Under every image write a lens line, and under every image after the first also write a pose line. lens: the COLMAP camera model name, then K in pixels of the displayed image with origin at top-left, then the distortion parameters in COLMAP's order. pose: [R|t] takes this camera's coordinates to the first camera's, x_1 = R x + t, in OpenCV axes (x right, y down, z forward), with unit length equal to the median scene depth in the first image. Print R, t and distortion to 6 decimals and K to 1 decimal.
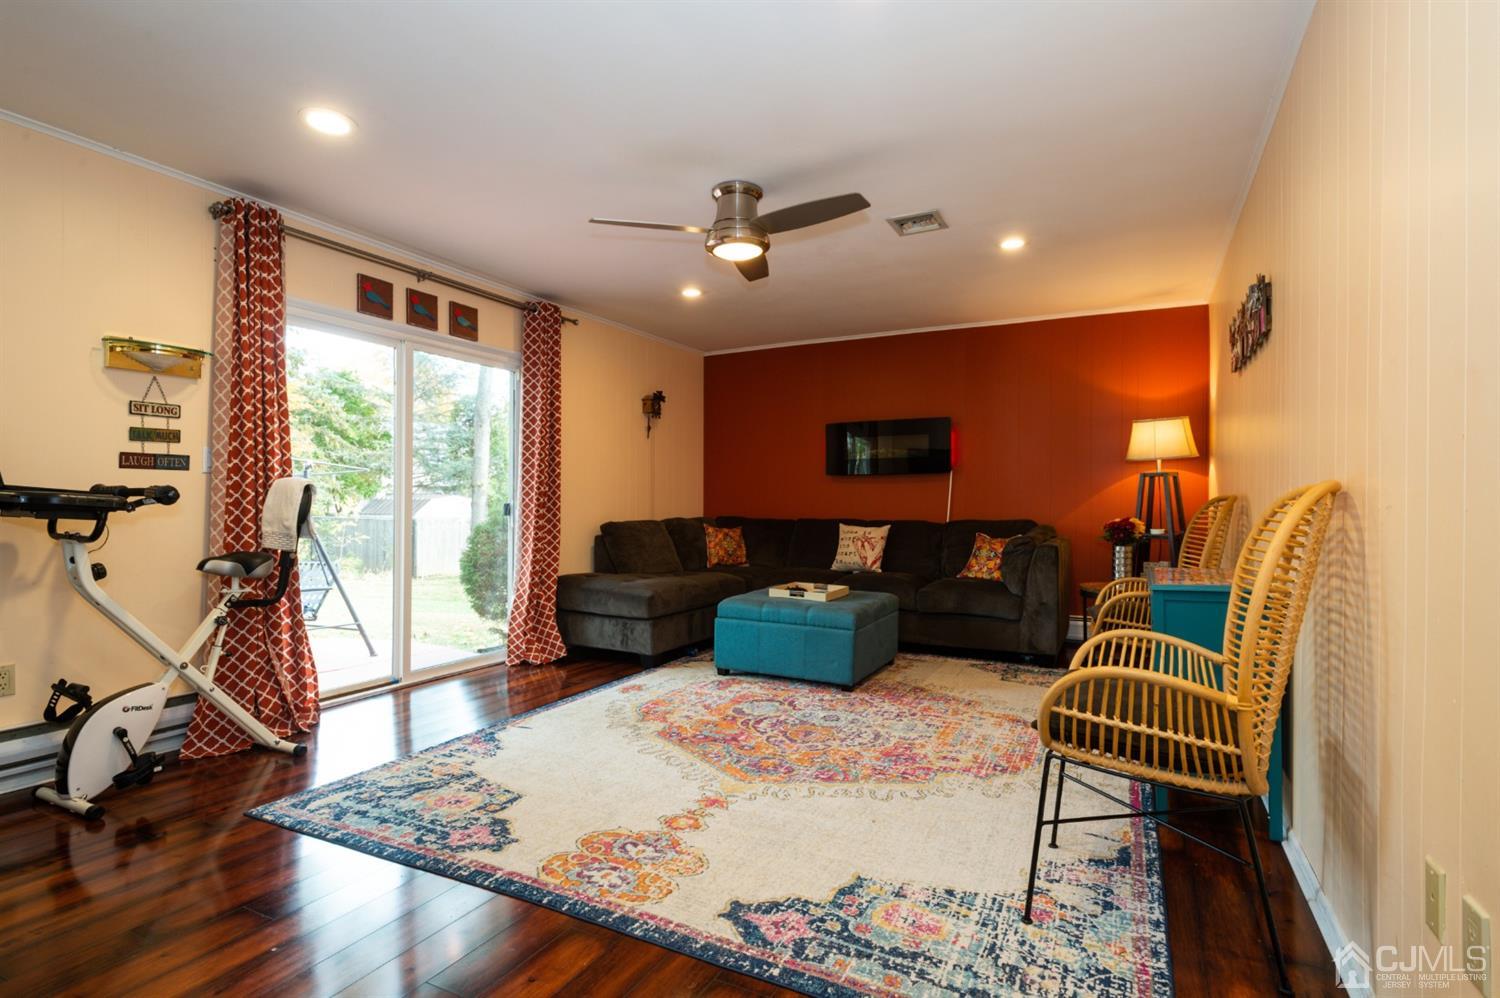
lens RADIAL K [[749.6, 0, 750.1], [0, 749.6, 500.7], [0, 0, 1]] dist [0.007497, -0.001110]
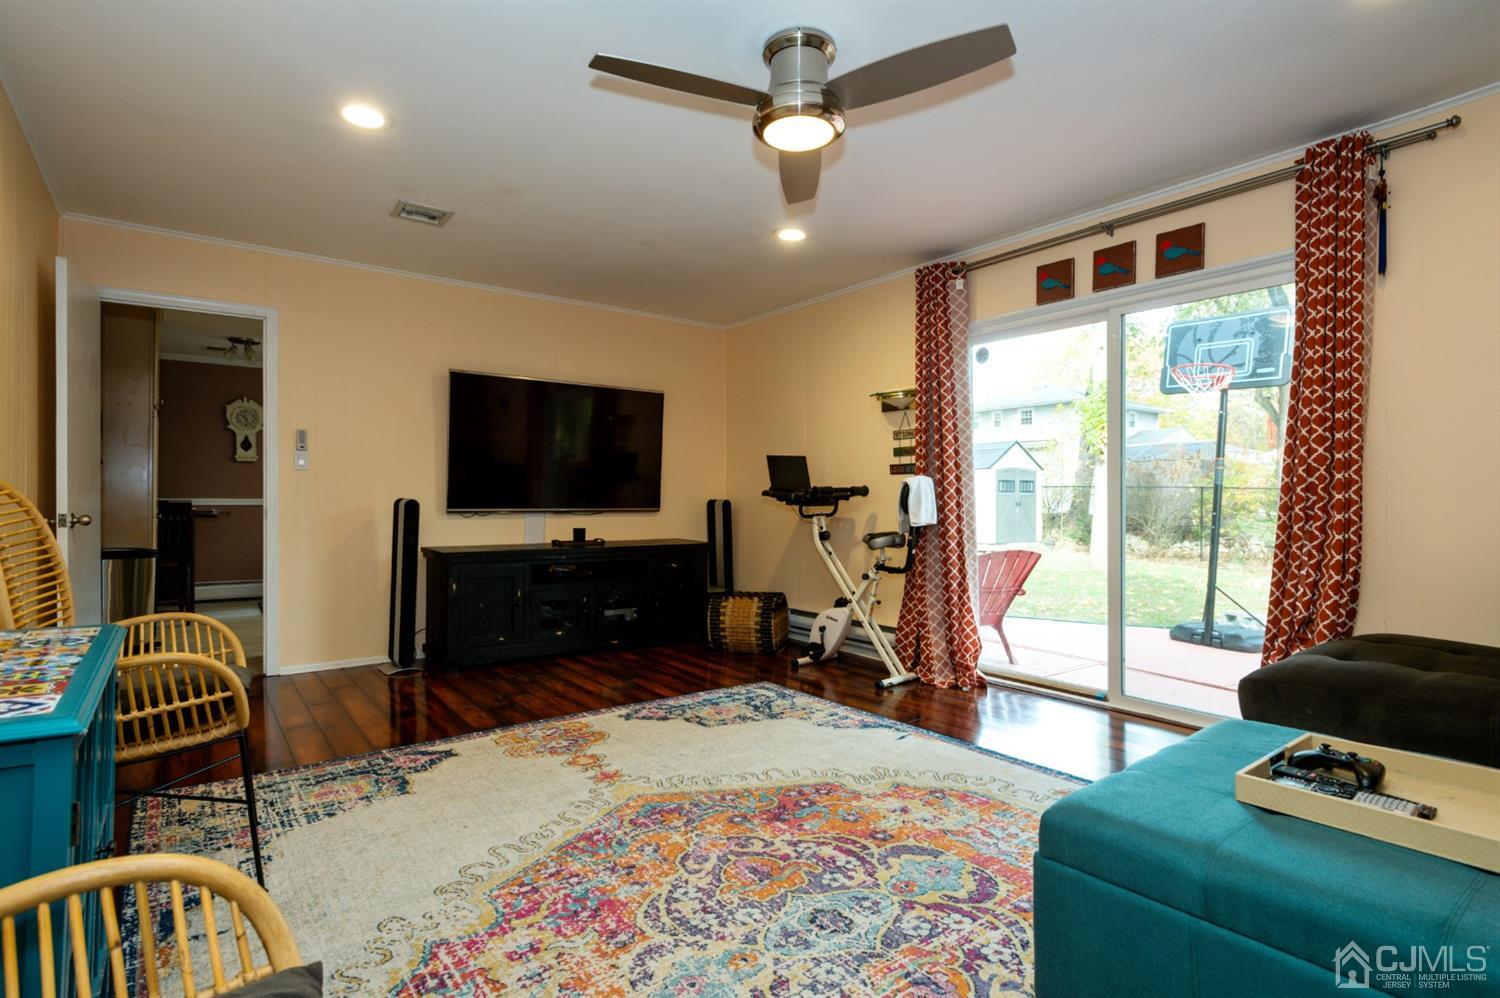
lens RADIAL K [[749.6, 0, 751.2], [0, 749.6, 497.3], [0, 0, 1]] dist [0.007497, -0.001110]
pose [[-0.432949, -0.004155, -0.901409, 0.749081], [0.002245, 0.999981, -0.005688, 0.012249], [0.901416, -0.004486, -0.432931, 1.499958]]
